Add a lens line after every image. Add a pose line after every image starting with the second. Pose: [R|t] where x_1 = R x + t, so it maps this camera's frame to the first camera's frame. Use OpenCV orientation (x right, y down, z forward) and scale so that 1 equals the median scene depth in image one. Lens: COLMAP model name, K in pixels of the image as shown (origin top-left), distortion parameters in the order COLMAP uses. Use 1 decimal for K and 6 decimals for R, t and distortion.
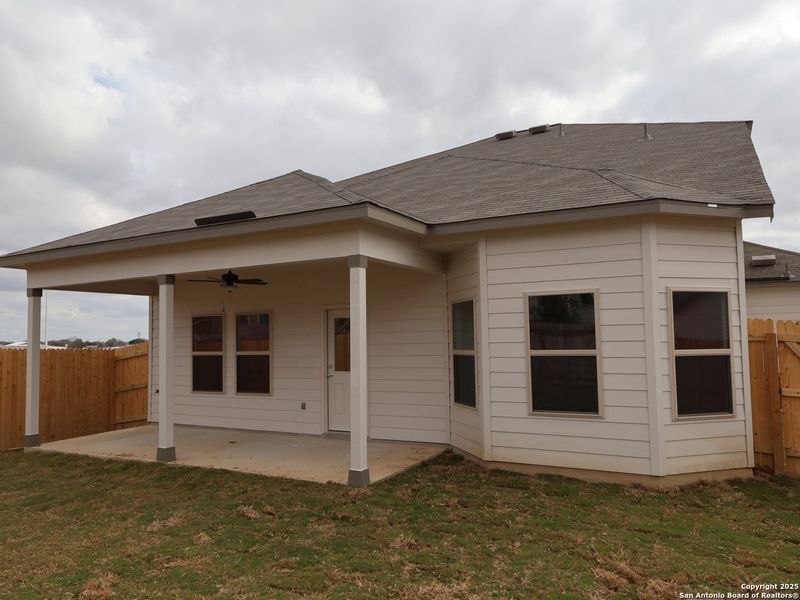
lens RADIAL K [[568.9, 0, 405.2], [0, 568.9, 315.9], [0, 0, 1]] dist [0.006020, -0.002377]
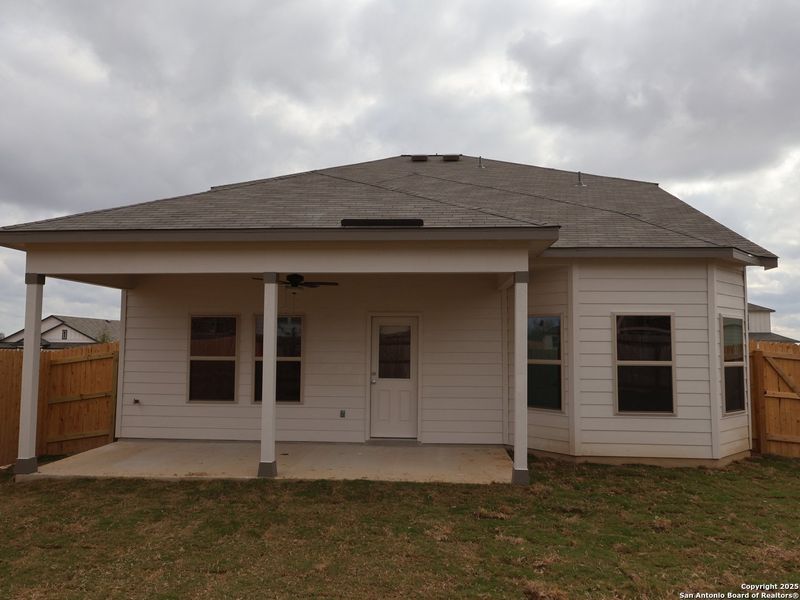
lens RADIAL K [[568.9, 0, 391.0], [0, 568.9, 318.1], [0, 0, 1]] dist [0.006020, -0.002377]
pose [[0.914481, 0.042764, 0.402363, -0.539360], [-0.039485, 0.999085, -0.016445, 0.006940], [-0.402698, -0.000849, 0.915332, 0.074015]]
